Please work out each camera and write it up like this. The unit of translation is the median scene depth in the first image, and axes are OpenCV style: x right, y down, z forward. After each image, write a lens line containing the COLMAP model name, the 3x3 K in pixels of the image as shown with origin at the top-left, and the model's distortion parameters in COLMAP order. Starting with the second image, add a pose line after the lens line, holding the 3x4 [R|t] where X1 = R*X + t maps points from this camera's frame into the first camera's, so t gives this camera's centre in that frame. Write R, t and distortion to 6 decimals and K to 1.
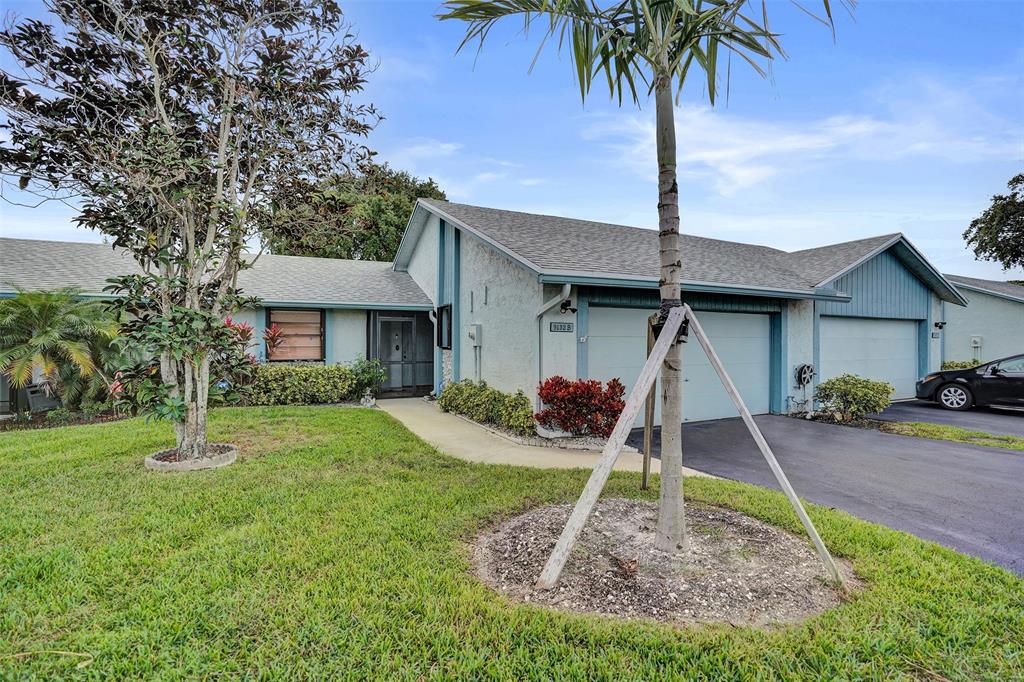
lens RADIAL K [[473.2, 0, 512.0], [0, 473.2, 341.0], [0, 0, 1]] dist [-0.062214, 0.023661]
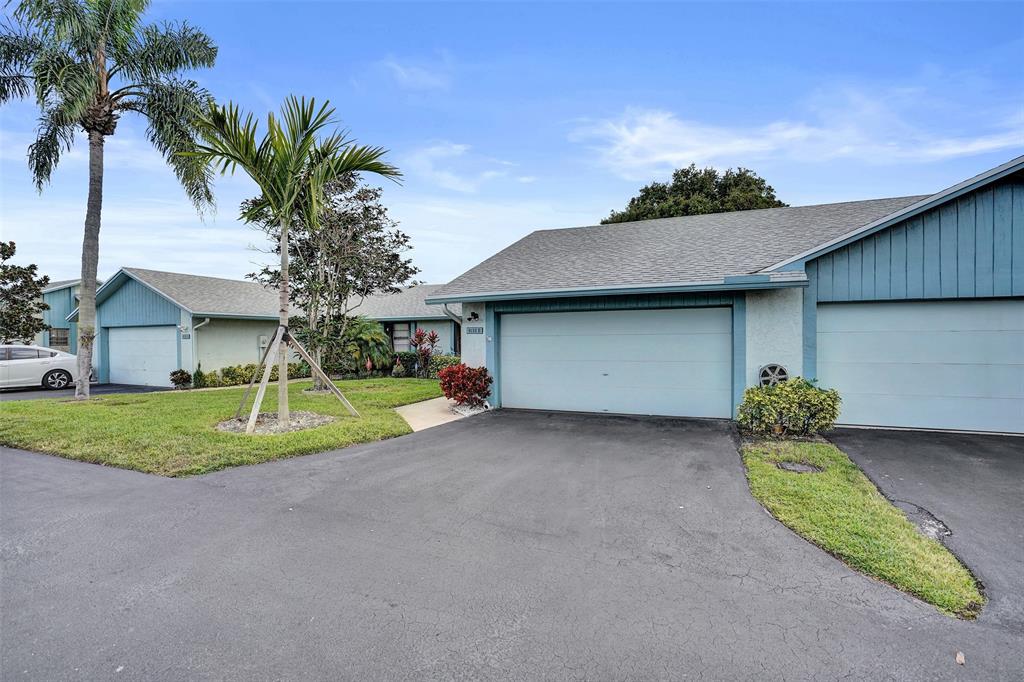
lens RADIAL K [[479.4, 0, 520.5], [0, 479.4, 348.2], [0, 0, 1]] dist [-0.053808, 0.000003]
pose [[0.657149, 0.005626, -0.753740, 1.275870], [0.008818, 0.999846, 0.015150, 0.004205], [0.753709, -0.016602, 0.656998, 0.135926]]
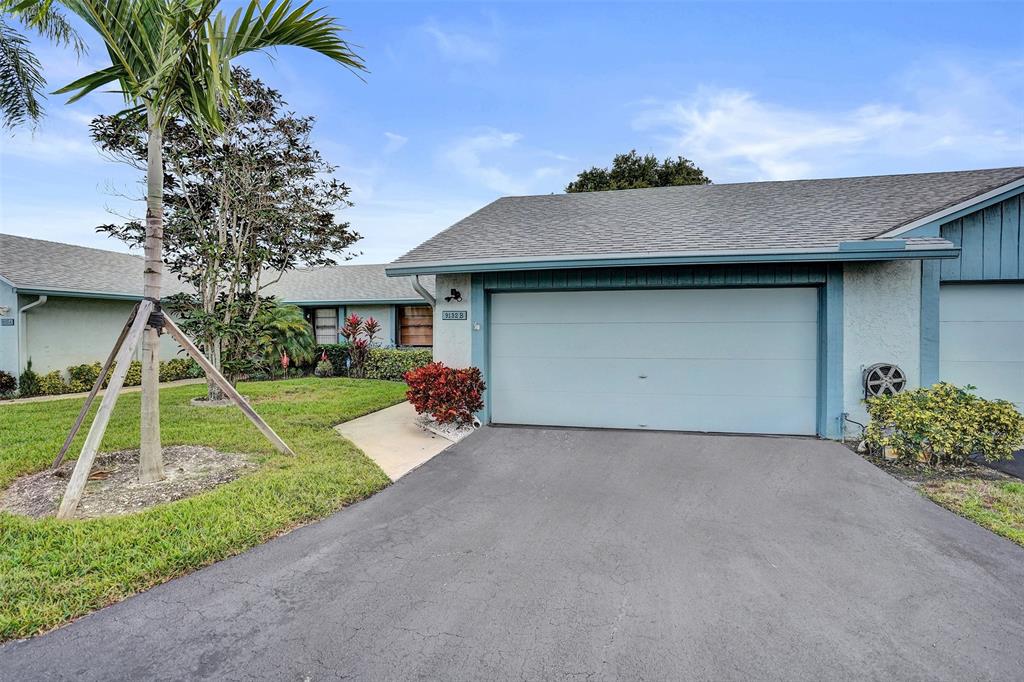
lens RADIAL K [[480.1, 0, 513.8], [0, 480.1, 336.9], [0, 0, 1]] dist [-0.066942, 0.026494]
pose [[0.772832, 0.004003, -0.634597, 0.846092], [0.003398, 0.999940, 0.010446, 0.007067], [0.634601, -0.010229, 0.772772, 0.269335]]
